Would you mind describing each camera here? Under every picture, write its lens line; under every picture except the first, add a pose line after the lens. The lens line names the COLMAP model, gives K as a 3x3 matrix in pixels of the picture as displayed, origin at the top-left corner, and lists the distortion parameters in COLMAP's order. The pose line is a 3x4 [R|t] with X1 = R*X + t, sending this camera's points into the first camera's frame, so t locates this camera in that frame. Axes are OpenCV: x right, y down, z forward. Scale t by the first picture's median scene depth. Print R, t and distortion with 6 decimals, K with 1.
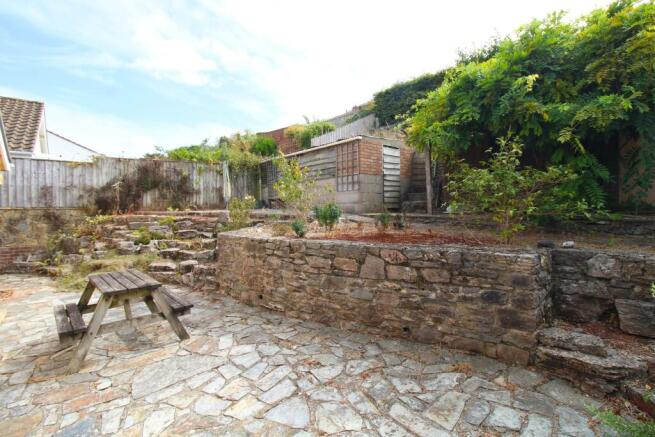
lens RADIAL K [[302.3, 0, 330.8], [0, 302.3, 220.0], [0, 0, 1]] dist [-0.012227, -0.002487]
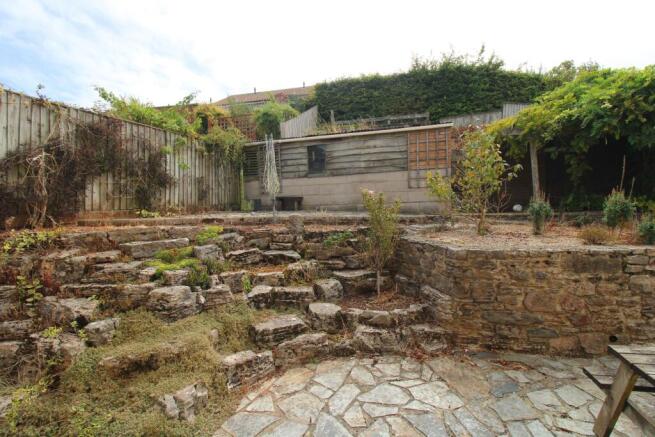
lens RADIAL K [[302.3, 0, 330.1], [0, 302.3, 217.3], [0, 0, 1]] dist [-0.012227, -0.002487]
pose [[0.845266, -0.024598, 0.533780, -0.599228], [0.035421, 0.999322, -0.010040, -0.014088], [-0.533171, 0.027394, 0.845564, 0.423946]]
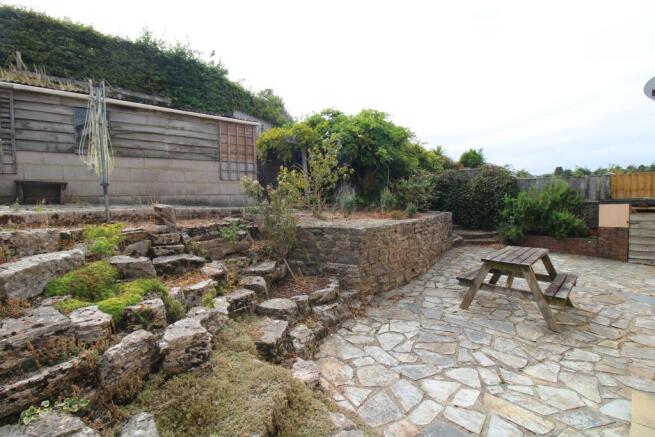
lens RADIAL K [[302.3, 0, 331.6], [0, 302.3, 216.4], [0, 0, 1]] dist [-0.012227, -0.002487]
pose [[-0.019762, -0.048104, 0.998647, -0.778382], [0.058676, 0.997064, 0.049189, -0.020192], [-0.998081, 0.059569, -0.016881, 0.730188]]
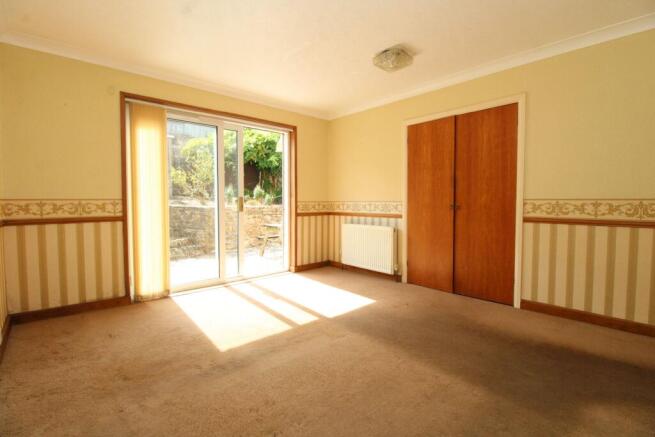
lens RADIAL K [[302.3, 0, 327.2], [0, 302.3, 218.4], [0, 0, 1]] dist [-0.012227, -0.002487]
pose [[-0.022082, -0.043750, 0.998798, -1.111620], [0.039185, 0.998236, 0.044592, 0.036919], [-0.998988, 0.040122, -0.020329, 0.346254]]
